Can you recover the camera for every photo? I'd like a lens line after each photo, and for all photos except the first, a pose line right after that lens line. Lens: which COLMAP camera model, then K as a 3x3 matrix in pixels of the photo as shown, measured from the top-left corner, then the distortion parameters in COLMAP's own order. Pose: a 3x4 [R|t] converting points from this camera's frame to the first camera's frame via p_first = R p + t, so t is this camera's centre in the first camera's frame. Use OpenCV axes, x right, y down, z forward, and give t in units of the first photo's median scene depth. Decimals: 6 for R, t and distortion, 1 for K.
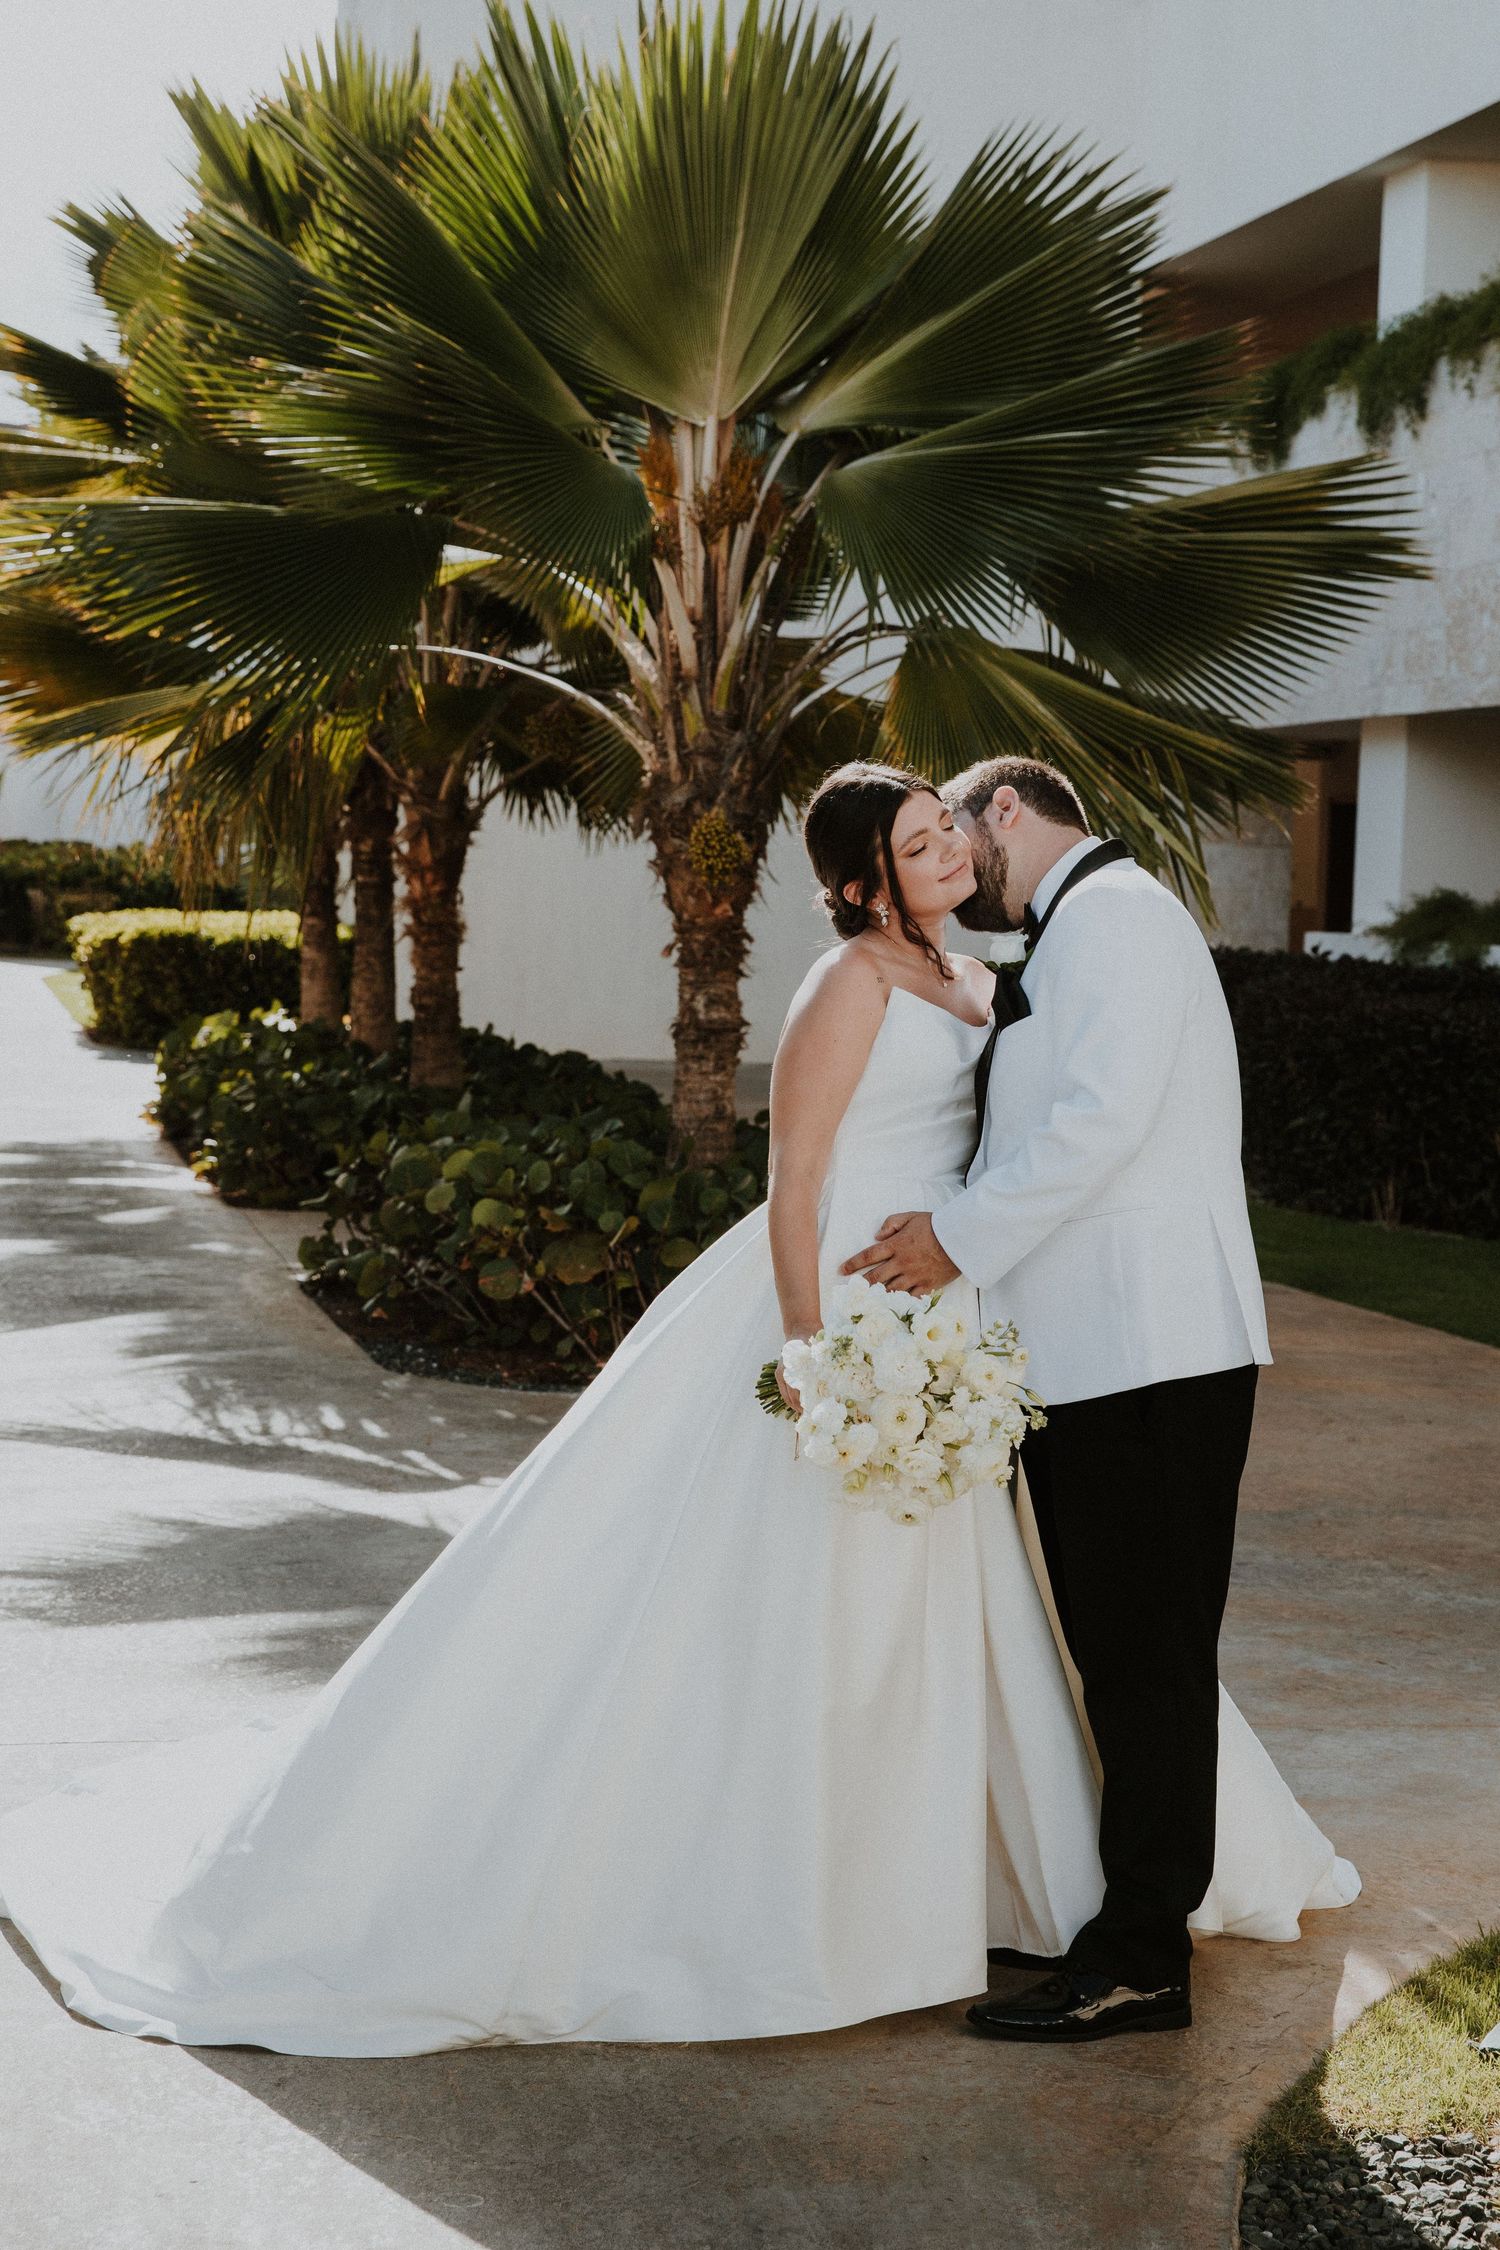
lens RADIAL K [[3385.2, 0, 850.6], [0, 3385.2, 917.7], [0, 0, 1]] dist [0.066810, 0.188136]
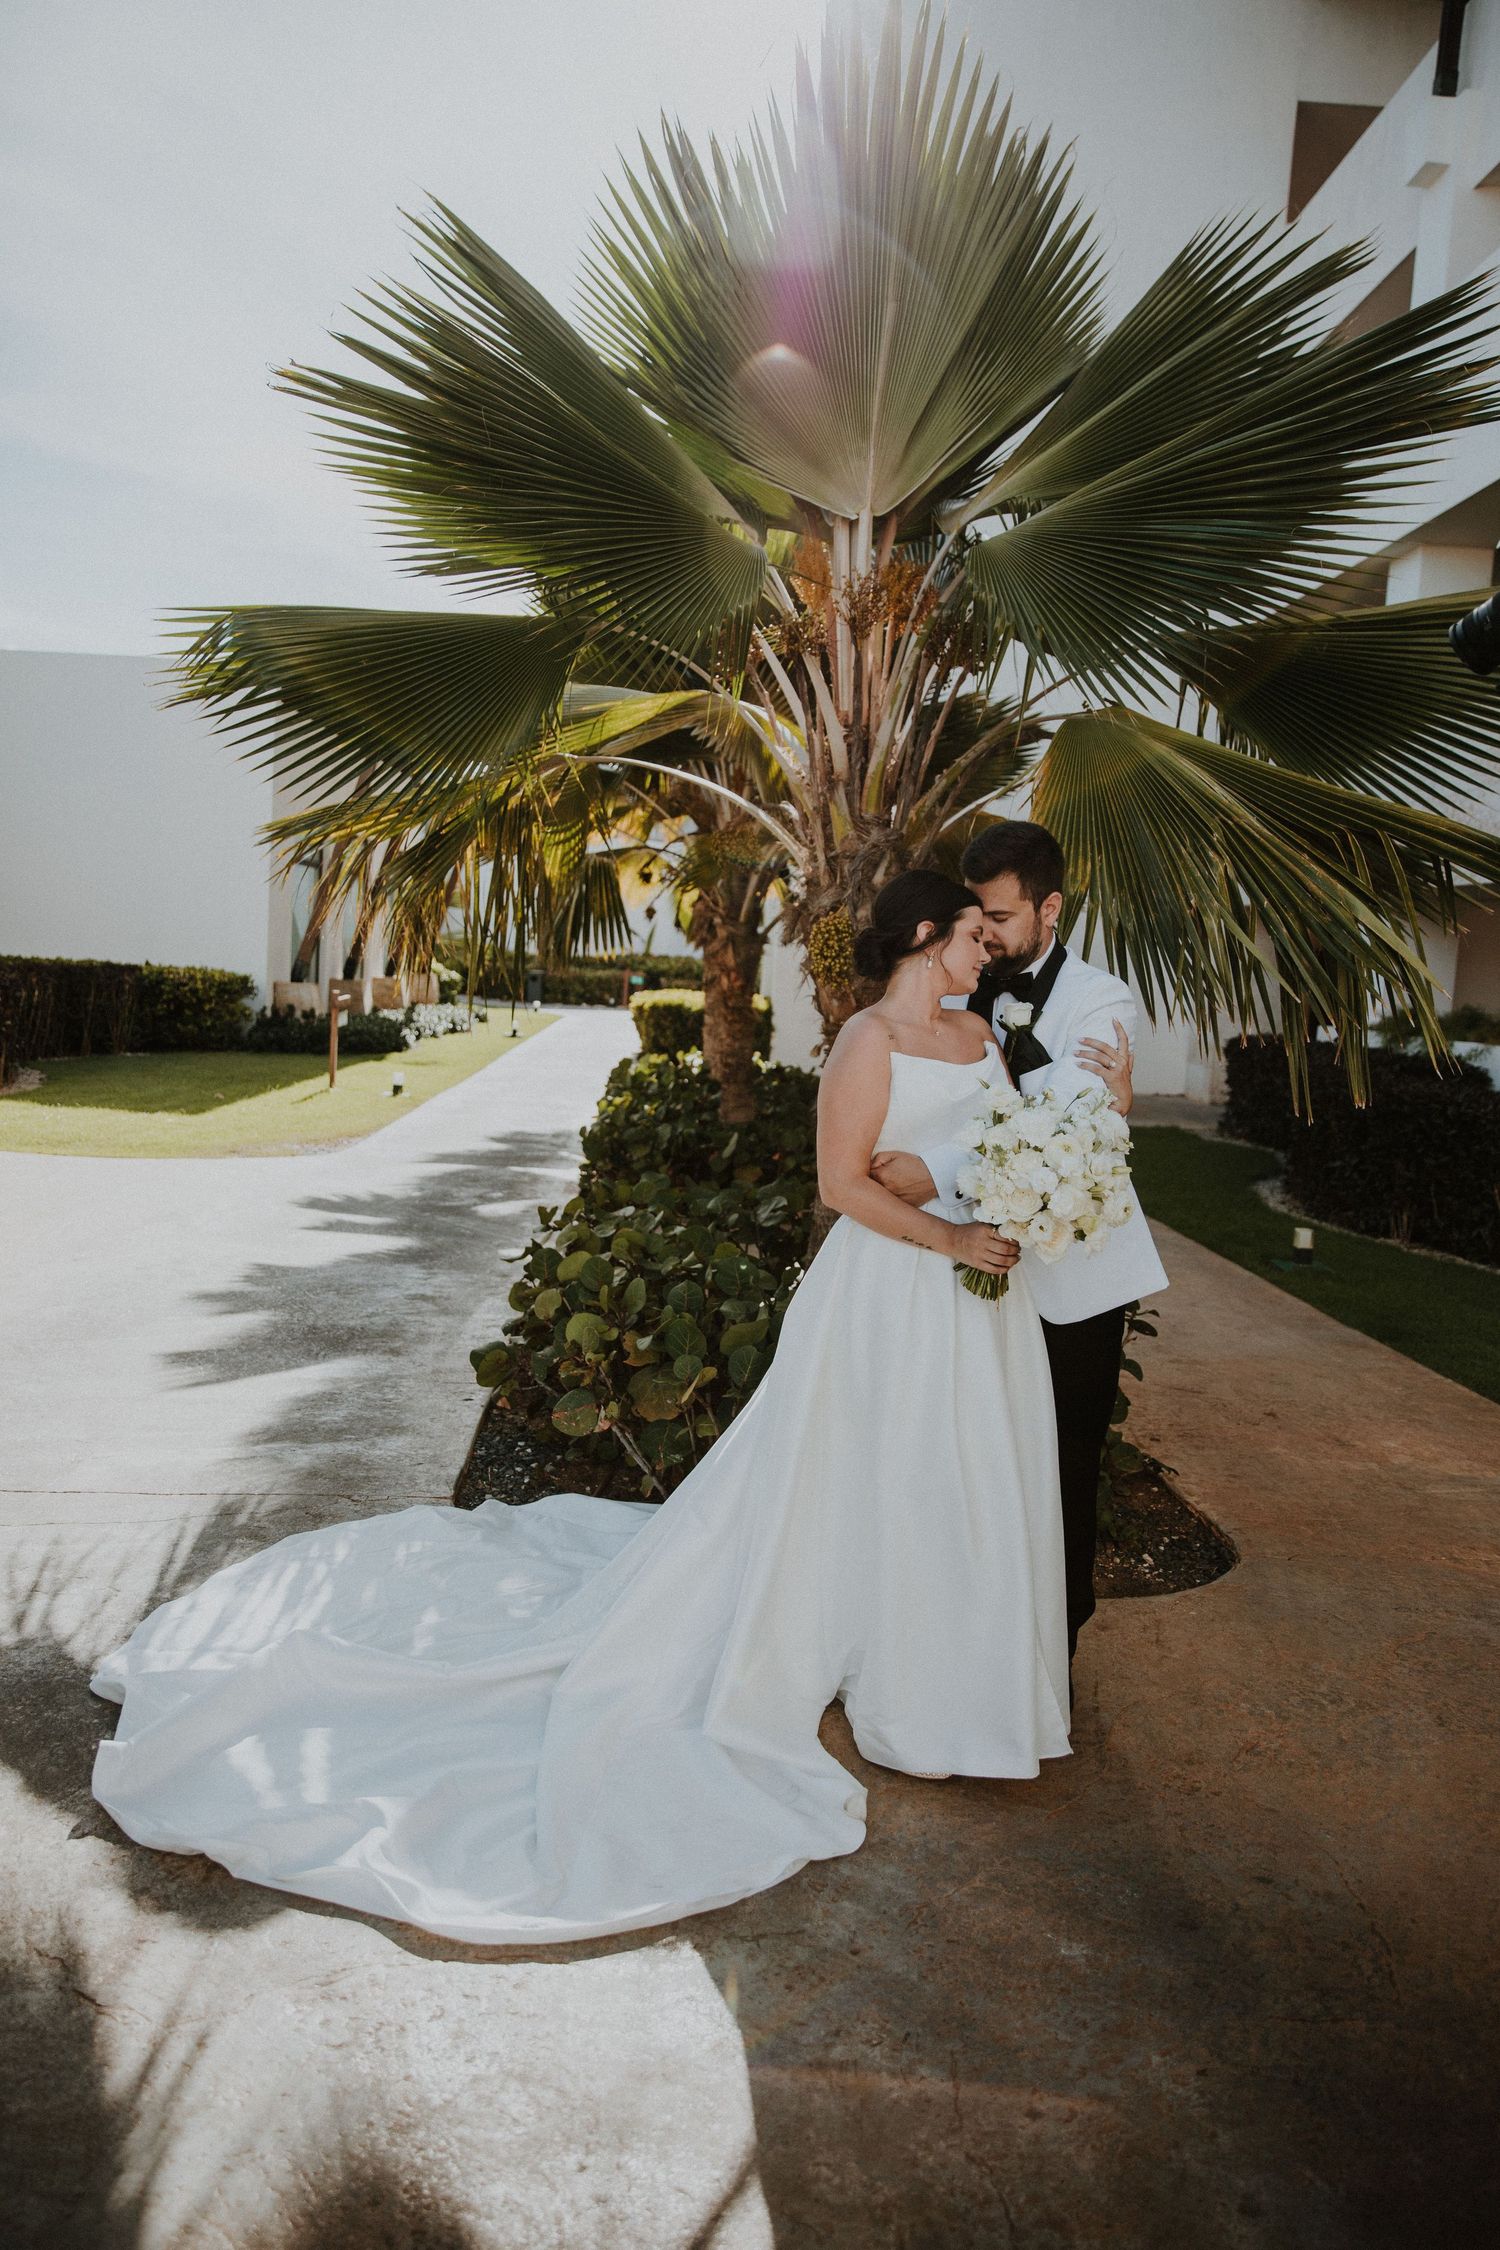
lens RADIAL K [[1568.7, 0, 750.0], [0, 1568.7, 1125.0], [0, 0, 1]] dist [-0.094884, 0.061942]
pose [[0.981169, 0.044707, -0.187906, 0.015753], [-0.029310, 0.996040, 0.083936, -0.006760], [0.190915, -0.076848, 0.978594, 0.482364]]
